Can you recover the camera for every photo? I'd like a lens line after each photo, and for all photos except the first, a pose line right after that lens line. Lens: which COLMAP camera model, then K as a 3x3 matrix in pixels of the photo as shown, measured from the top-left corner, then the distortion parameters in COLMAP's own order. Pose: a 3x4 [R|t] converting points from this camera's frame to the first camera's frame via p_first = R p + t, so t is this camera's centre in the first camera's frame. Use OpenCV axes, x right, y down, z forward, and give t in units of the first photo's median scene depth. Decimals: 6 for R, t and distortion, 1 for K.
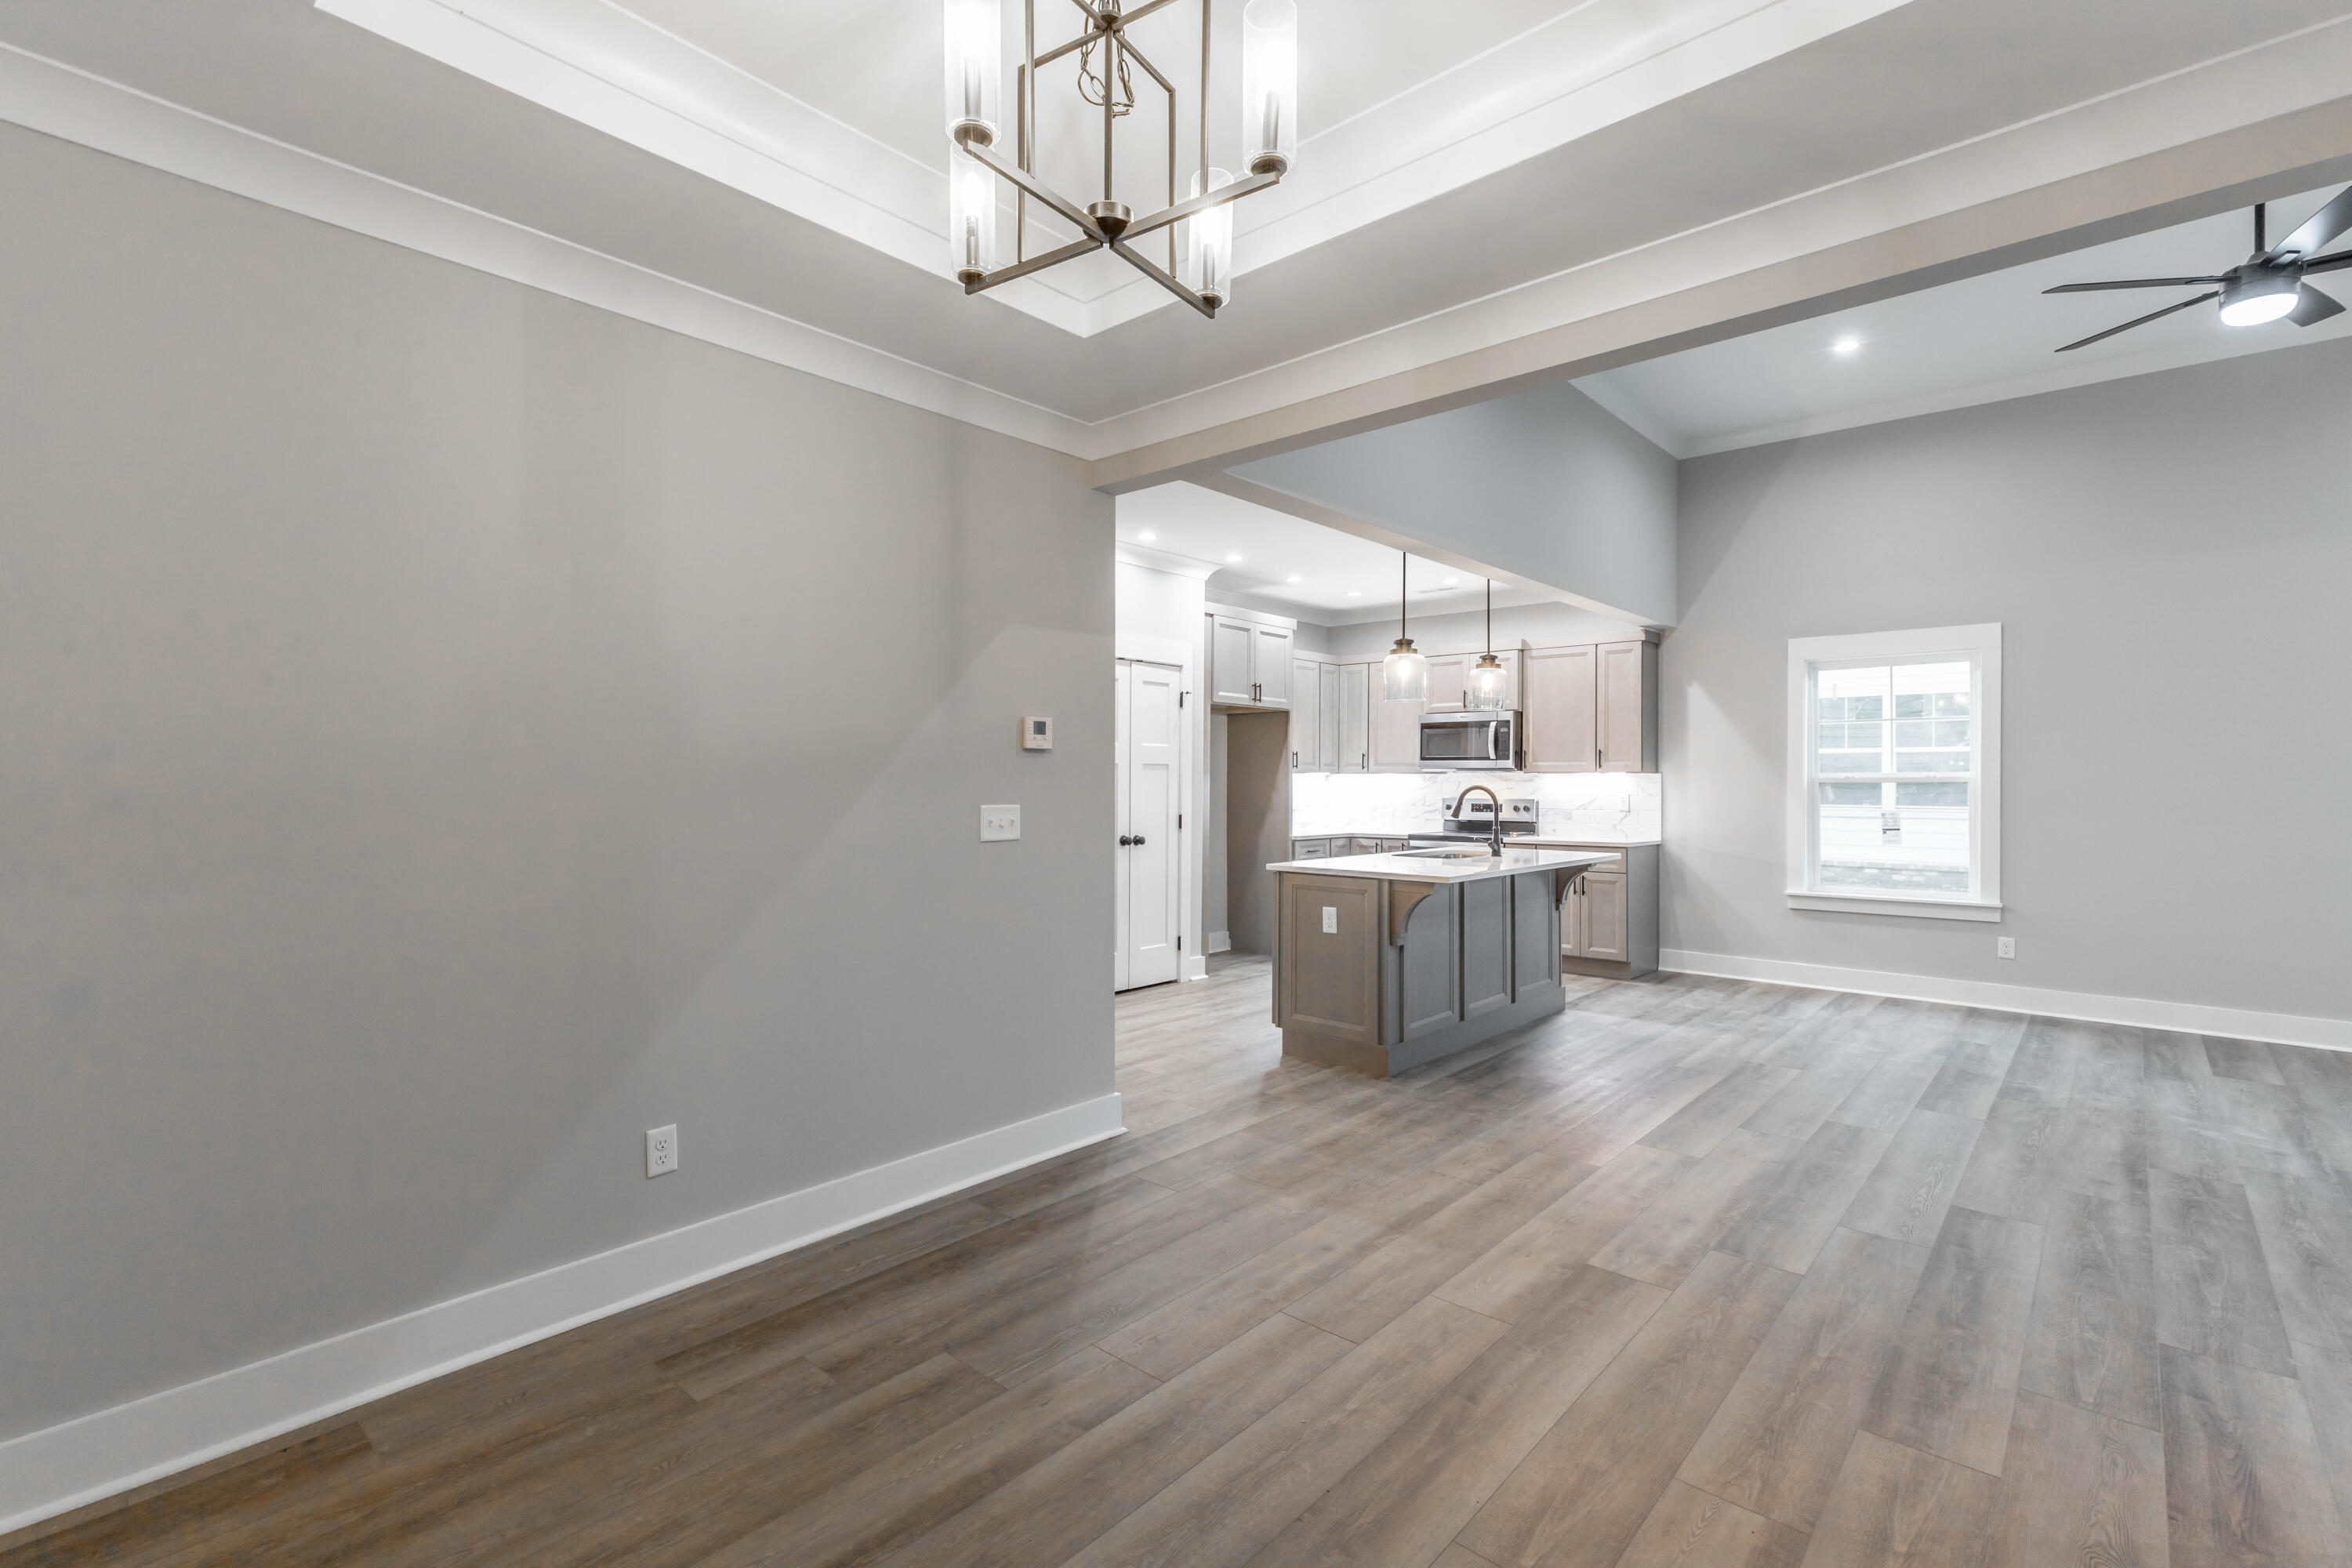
lens RADIAL K [[1057.9, 0, 1177.4], [0, 1057.9, 775.0], [0, 0, 1]] dist [0.011886, -0.000900]
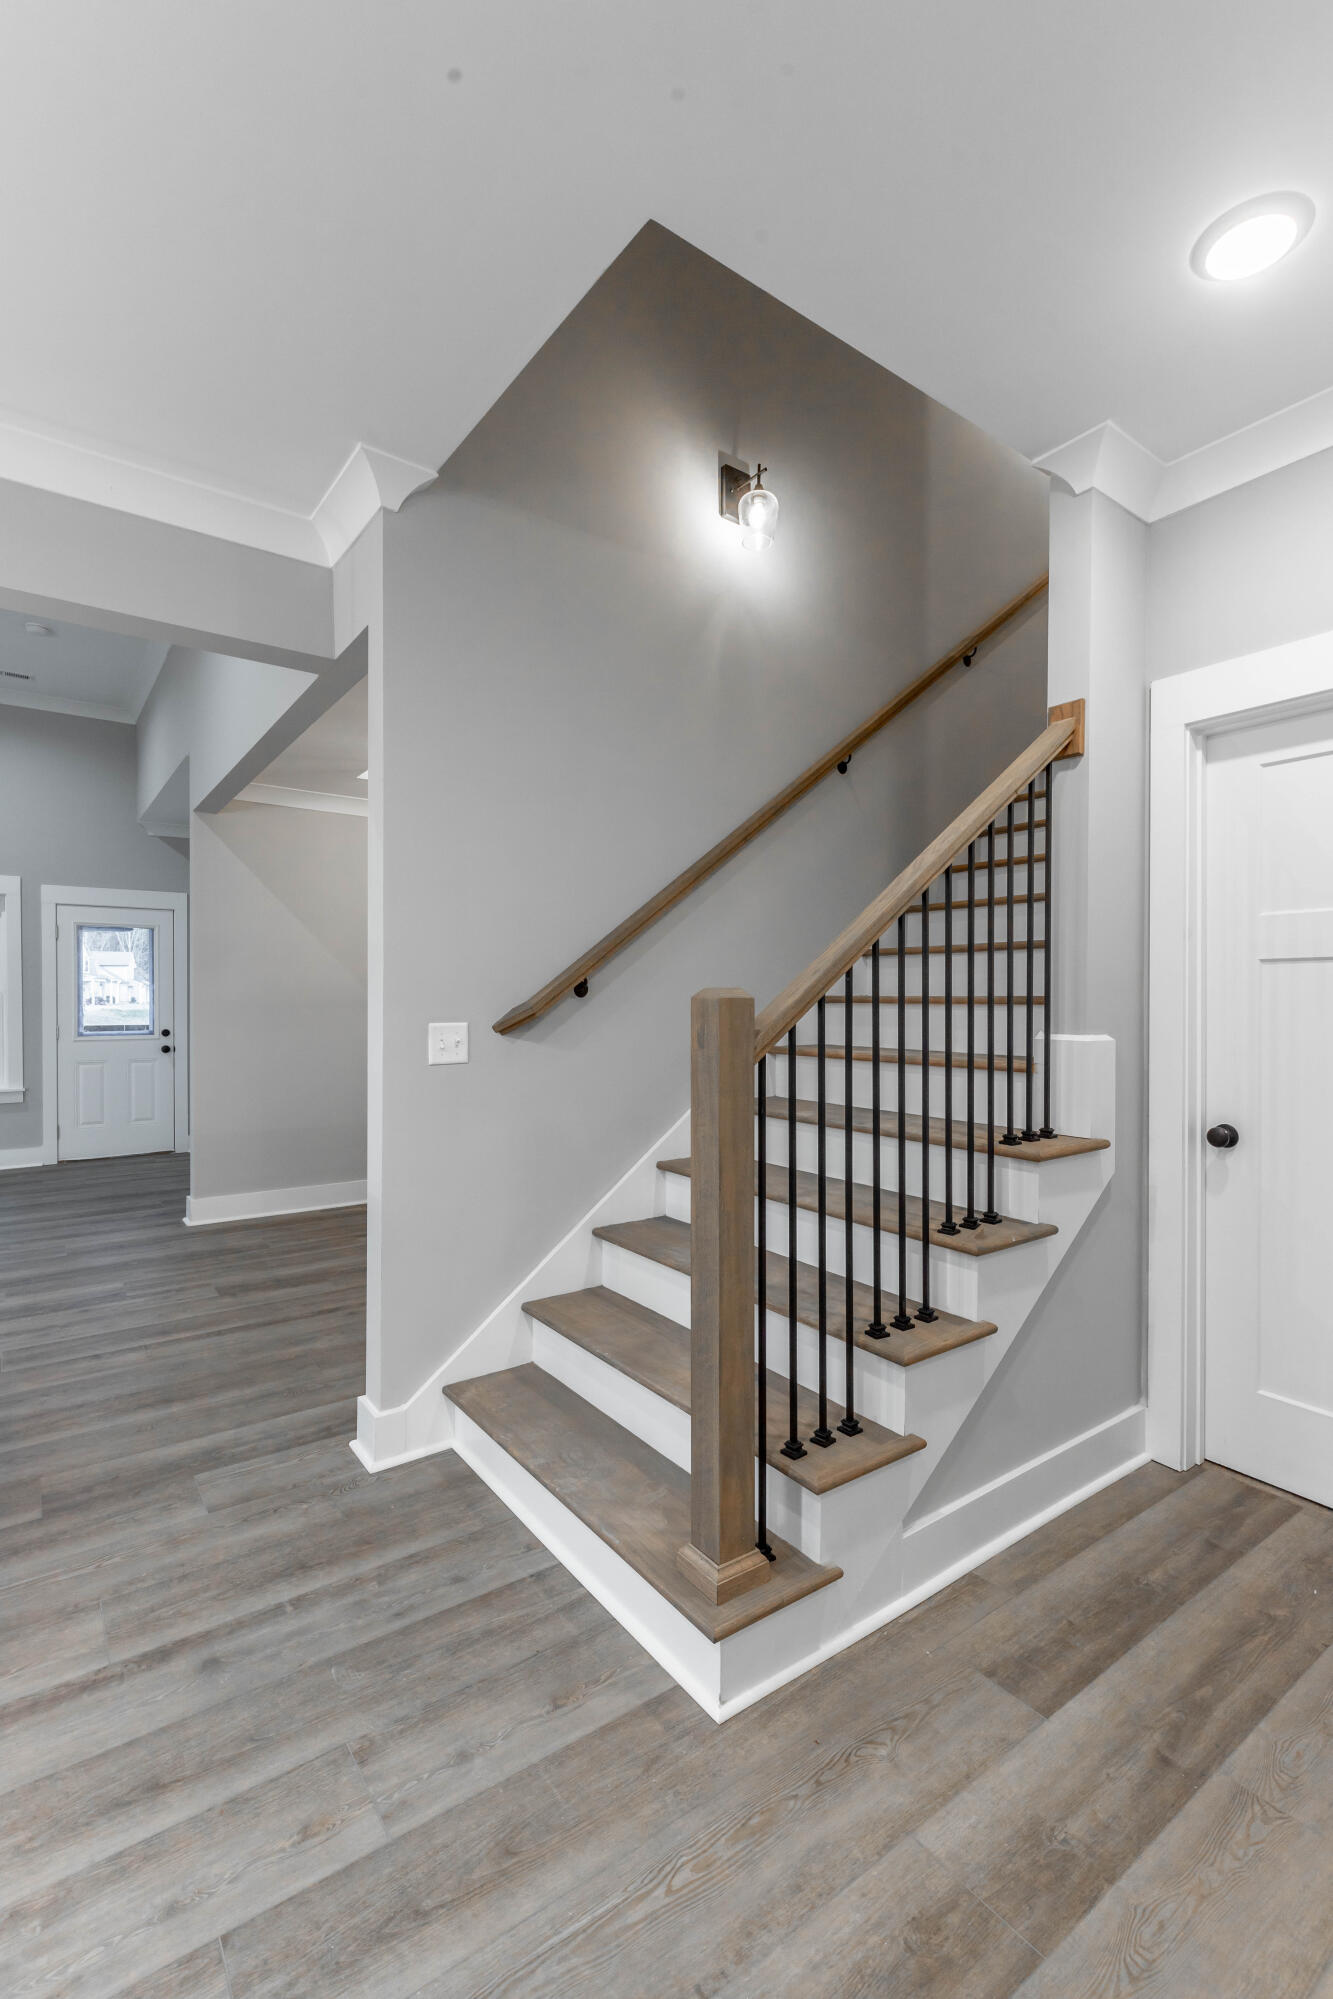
lens RADIAL K [[901.6, 0, 673.6], [0, 901.6, 1004.8], [0, 0, 1]] dist [0.005273, -0.000165]
pose [[-0.977885, -0.005366, 0.209074, -0.419448], [-0.005371, 0.999985, 0.000546, 0.011543], [-0.209074, -0.000589, -0.977900, 1.609302]]
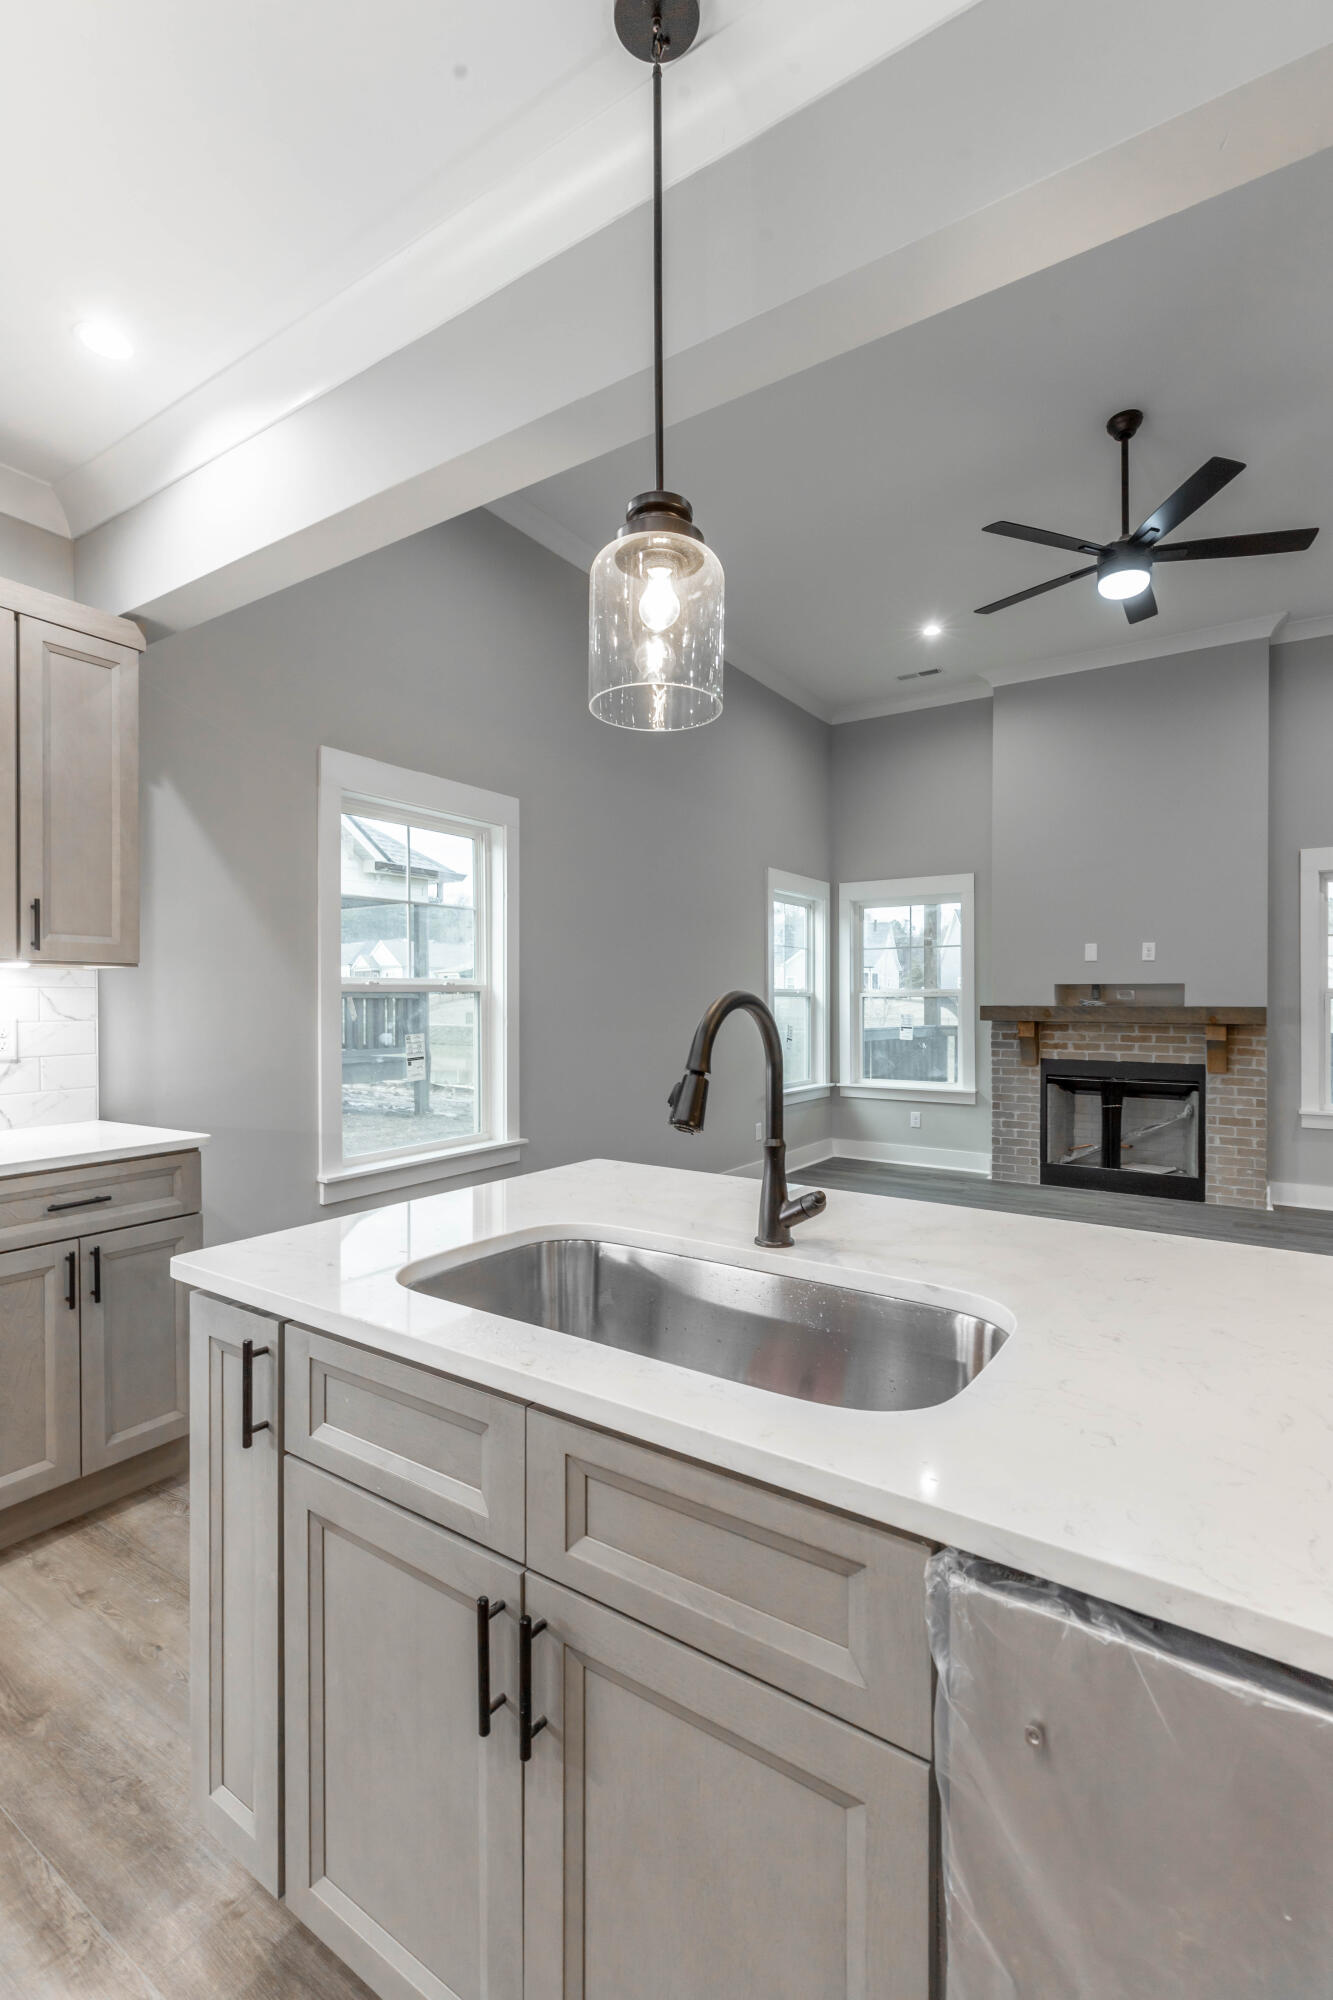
lens RADIAL K [[901.0, 0, 665.9], [0, 901.0, 1005.3], [0, 0, 1]] dist [0.004455, 0.000390]
pose [[-0.137860, -0.009681, 0.990404, 0.099119], [-0.008954, 0.999924, 0.008528, 0.015853], [-0.990411, -0.007692, -0.137936, 1.547689]]
